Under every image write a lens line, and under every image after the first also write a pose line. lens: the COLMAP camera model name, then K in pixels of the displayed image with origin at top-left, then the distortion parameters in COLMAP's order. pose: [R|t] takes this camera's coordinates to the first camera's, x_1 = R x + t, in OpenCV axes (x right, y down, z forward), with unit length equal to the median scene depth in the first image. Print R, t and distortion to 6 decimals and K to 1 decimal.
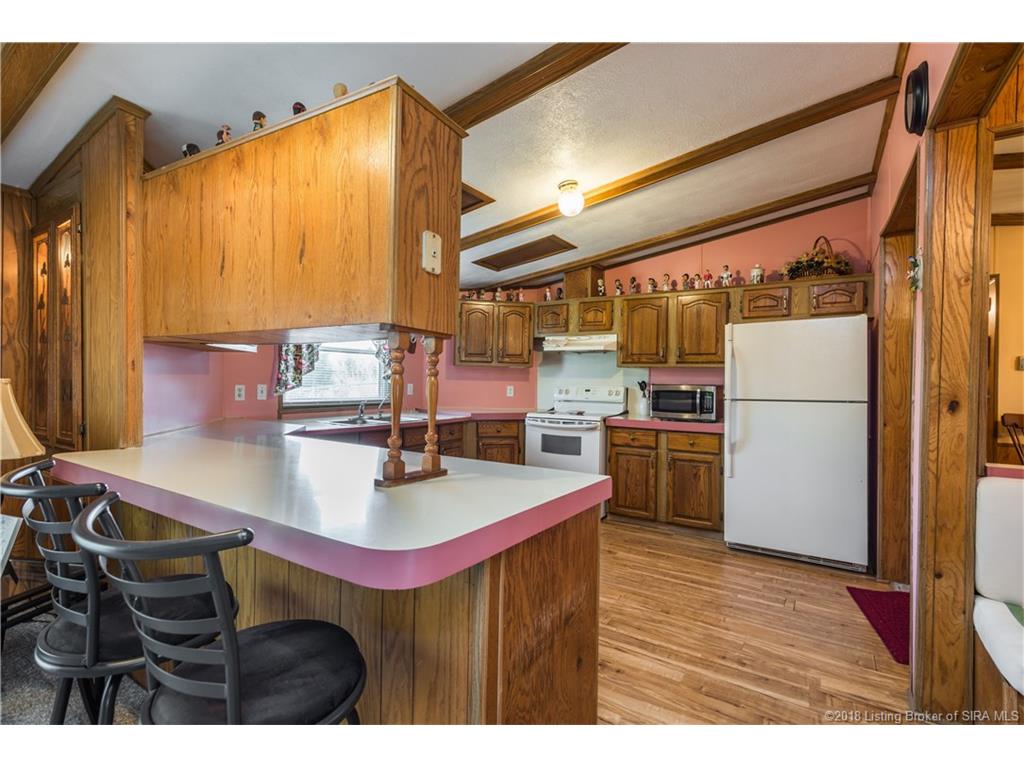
lens RADIAL K [[475.7, 0, 511.2], [0, 475.7, 383.0], [0, 0, 1]] dist [0.008994, -0.003754]
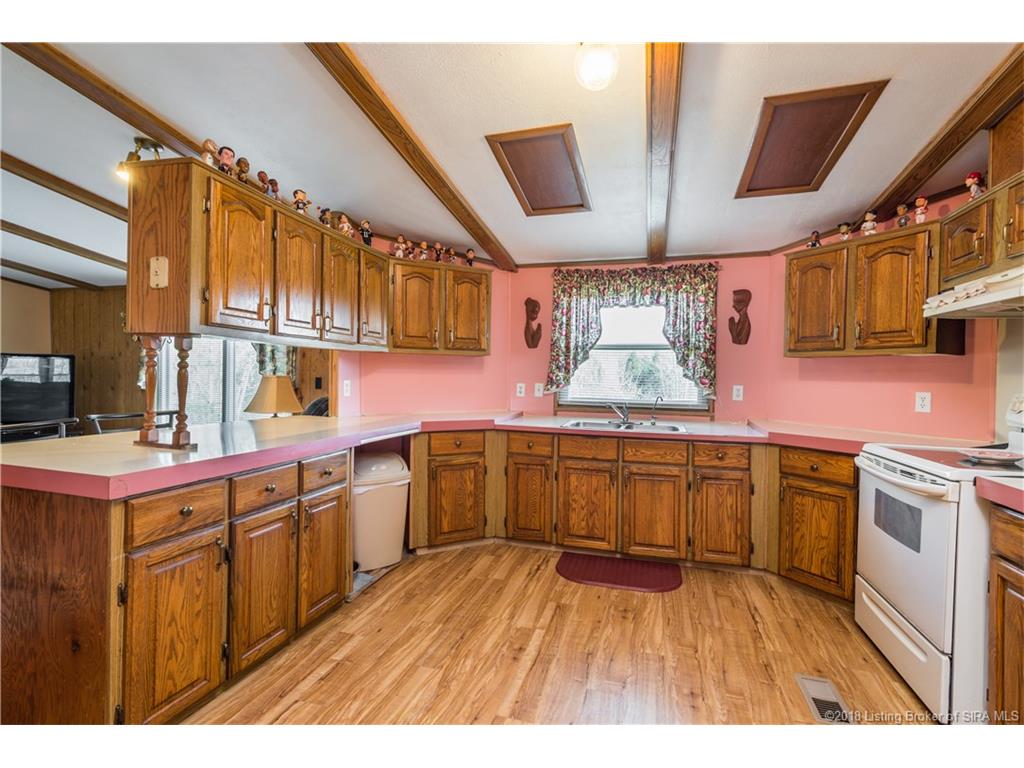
lens RADIAL K [[475.7, 0, 503.9], [0, 475.7, 381.7], [0, 0, 1]] dist [0.008994, -0.003754]
pose [[0.285753, -0.000431, -0.958303, 0.543882], [-0.014994, 0.999875, -0.004921, 0.006317], [0.958186, 0.015775, 0.285711, 0.620584]]
